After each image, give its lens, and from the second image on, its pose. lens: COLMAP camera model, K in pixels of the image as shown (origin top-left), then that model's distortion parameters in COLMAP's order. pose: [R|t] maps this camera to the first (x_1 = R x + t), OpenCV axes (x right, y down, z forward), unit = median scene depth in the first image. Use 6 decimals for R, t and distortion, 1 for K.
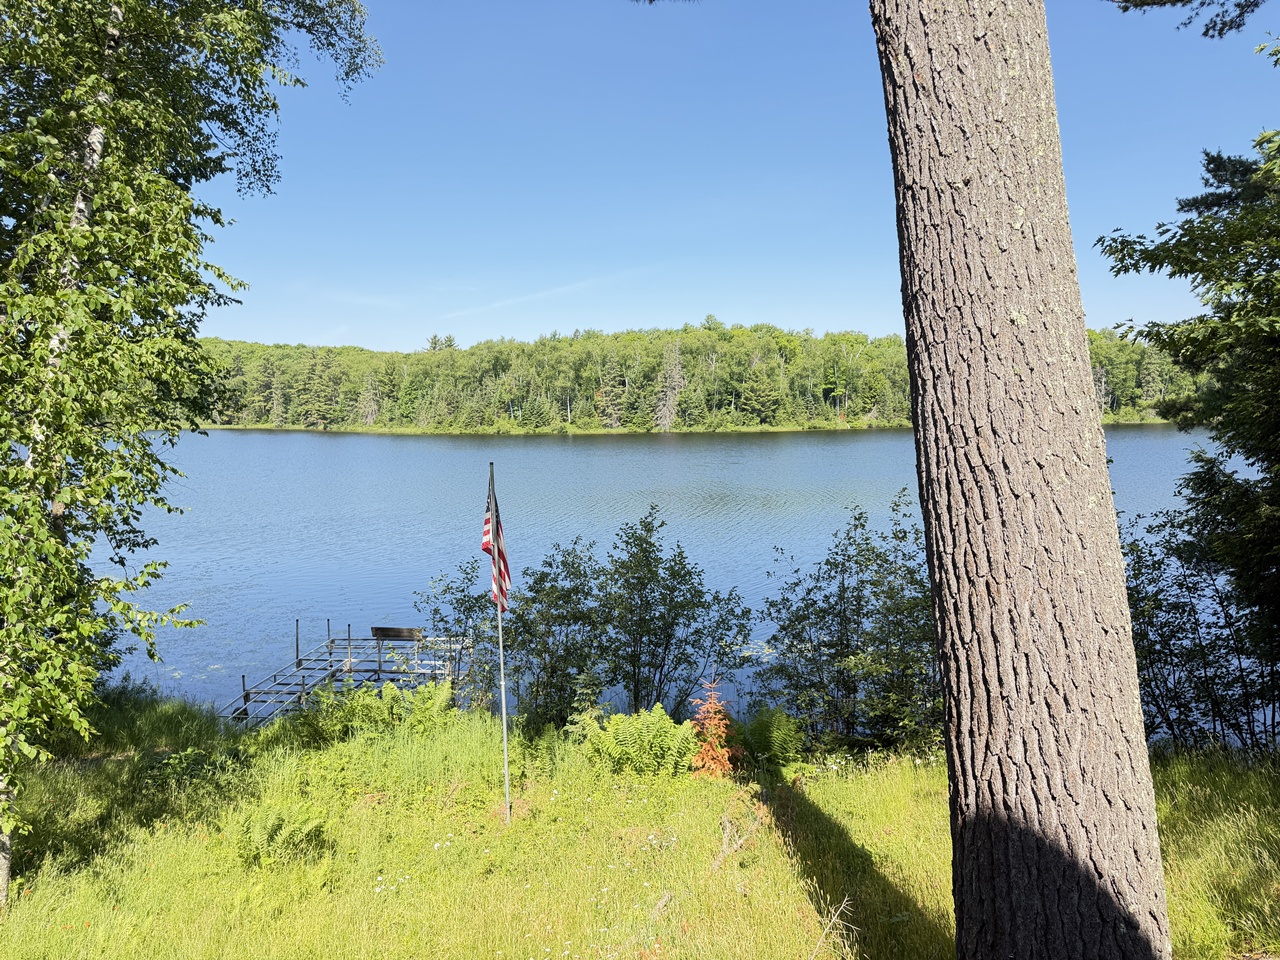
lens RADIAL K [[895.2, 0, 649.0], [0, 895.2, 478.7], [0, 0, 1]] dist [0.061197, -0.062108]
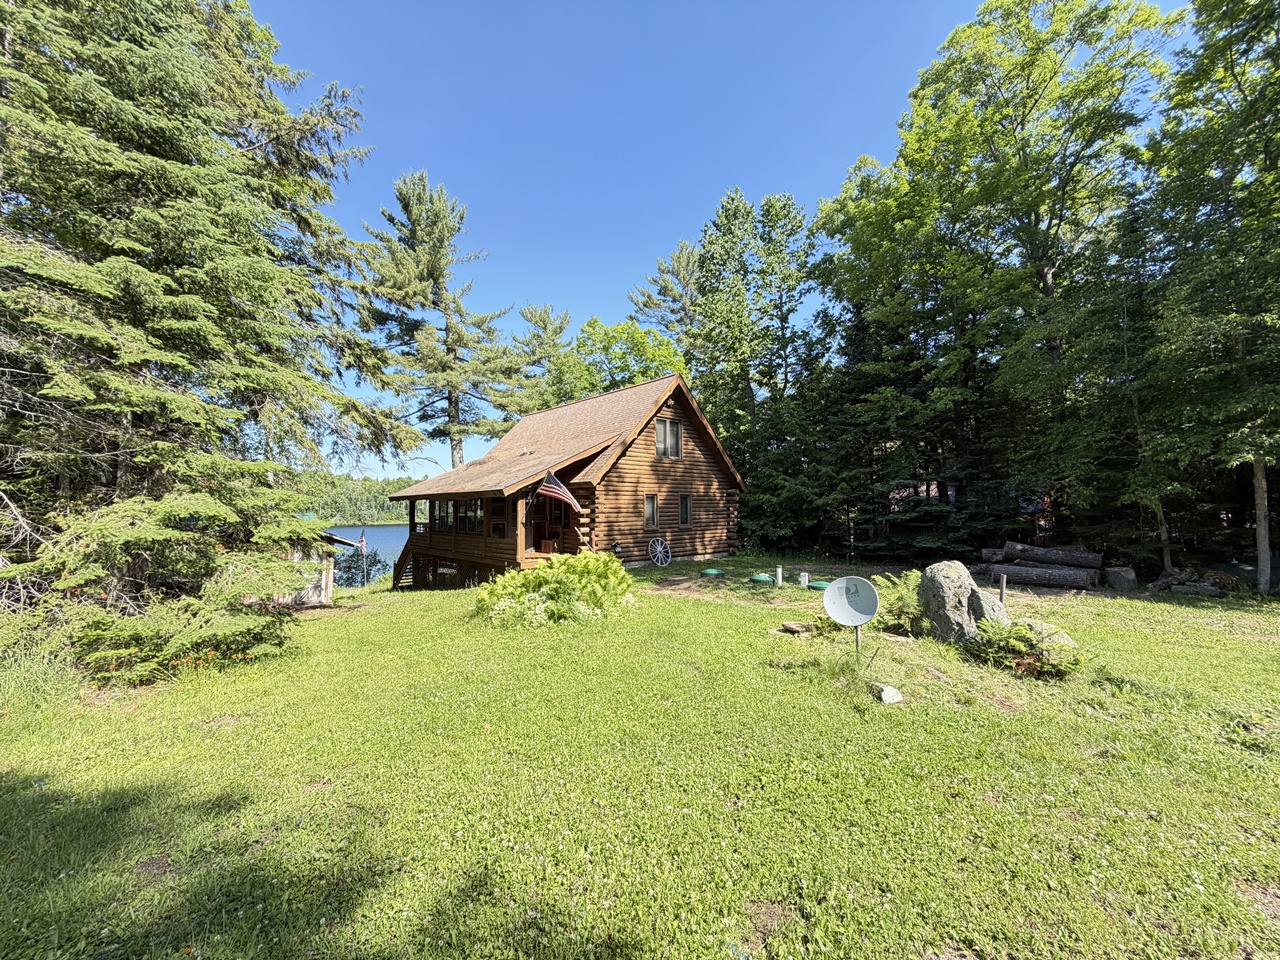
lens RADIAL K [[507.4, 0, 638.0], [0, 507.4, 481.3], [0, 0, 1]] dist [-0.001638, 0.000486]
pose [[0.694924, 0.047801, 0.717493, -0.059643], [0.054985, 0.991335, -0.119300, 0.008522], [-0.716978, 0.122356, 0.686273, -0.111789]]
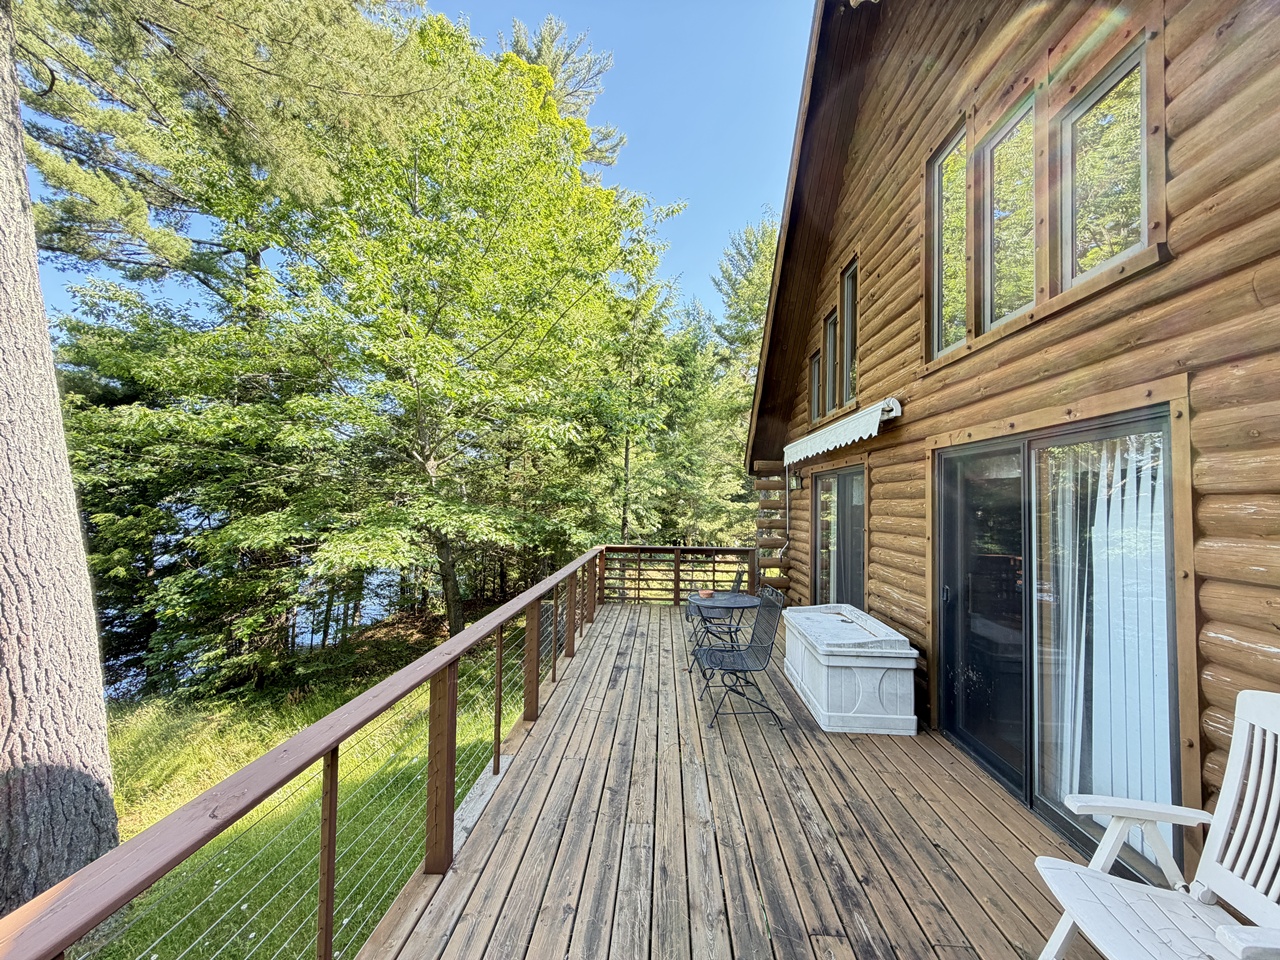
lens RADIAL K [[507.4, 0, 641.2], [0, 507.4, 481.7], [0, 0, 1]] dist [-0.001638, 0.000486]
pose [[-0.009181, 0.052811, 0.998562, -0.011905], [0.063334, 0.996630, -0.052127, -0.001146], [-0.997950, 0.062765, -0.012494, -0.004729]]
